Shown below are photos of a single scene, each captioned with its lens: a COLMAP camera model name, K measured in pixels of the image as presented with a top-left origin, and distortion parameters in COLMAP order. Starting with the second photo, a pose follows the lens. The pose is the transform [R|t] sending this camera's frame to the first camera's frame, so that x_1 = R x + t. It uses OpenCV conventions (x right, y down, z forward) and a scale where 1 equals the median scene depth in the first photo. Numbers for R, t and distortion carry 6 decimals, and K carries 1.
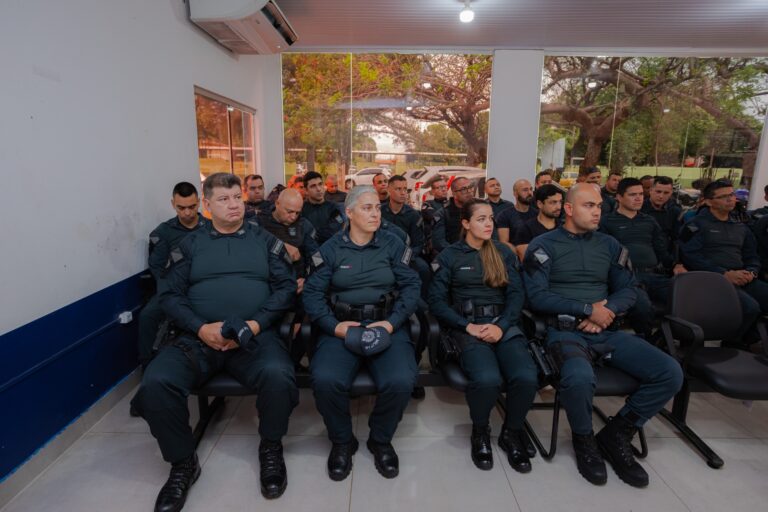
lens RADIAL K [[449.8, 0, 372.2], [0, 449.8, 256.9], [0, 0, 1]] dist [-0.004664, -0.002454]
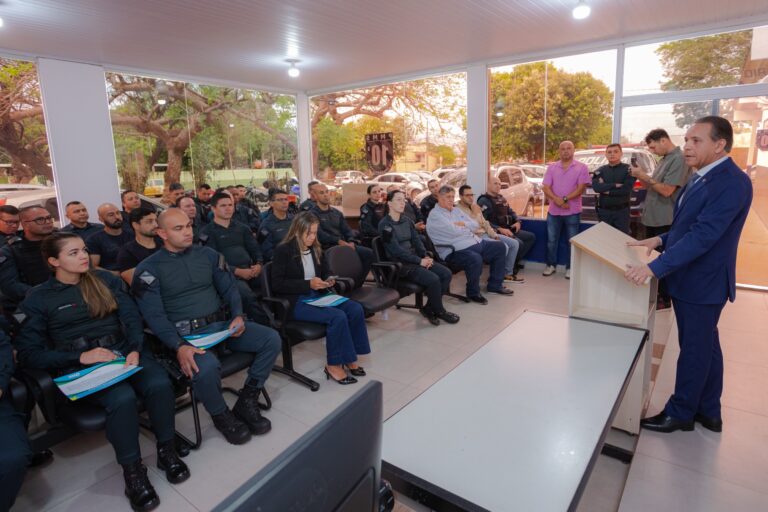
lens RADIAL K [[421.0, 0, 423.7], [0, 421.0, 235.0], [0, 0, 1]] dist [-0.004039, -0.000110]
pose [[0.561216, -0.153498, 0.813311, -0.059692], [0.184683, 0.981101, 0.057727, -0.034550], [-0.806802, 0.117807, 0.578958, -0.128094]]
